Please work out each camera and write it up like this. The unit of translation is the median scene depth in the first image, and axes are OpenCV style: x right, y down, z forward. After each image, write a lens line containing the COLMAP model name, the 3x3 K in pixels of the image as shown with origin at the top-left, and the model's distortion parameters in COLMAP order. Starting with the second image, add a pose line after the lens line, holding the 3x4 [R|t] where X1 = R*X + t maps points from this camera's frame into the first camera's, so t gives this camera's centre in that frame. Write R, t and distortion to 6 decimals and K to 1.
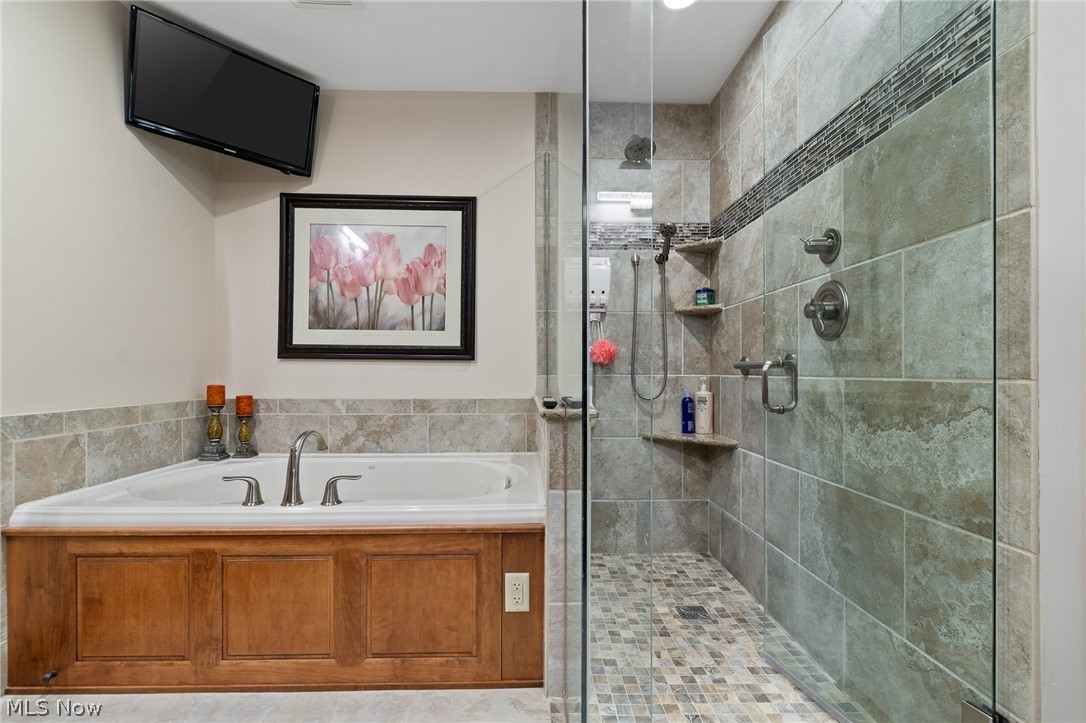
lens RADIAL K [[520.0, 0, 545.4], [0, 520.0, 362.5], [0, 0, 1]] dist [0.002105, 0.000196]
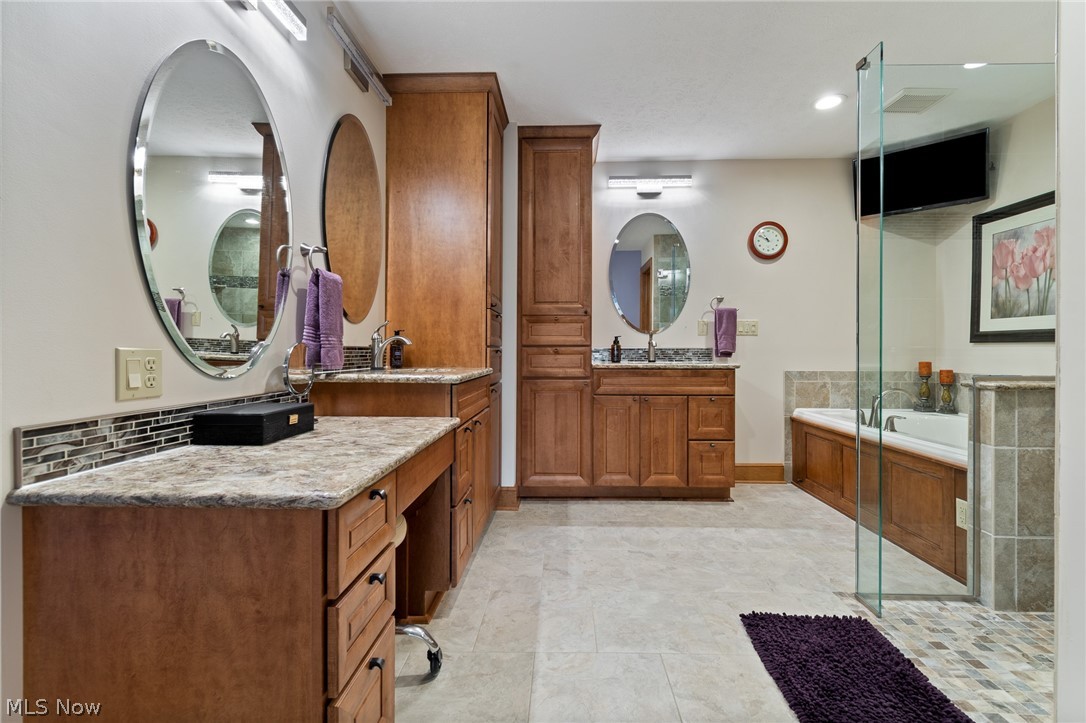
lens RADIAL K [[484.5, 0, 545.7], [0, 484.5, 355.9], [0, 0, 1]] dist [0.001442, -0.001812]
pose [[-0.074210, 0.002927, -0.997238, 0.808108], [0.013730, 0.999904, 0.001913, 0.008396], [0.997148, -0.013550, -0.074243, 0.011946]]
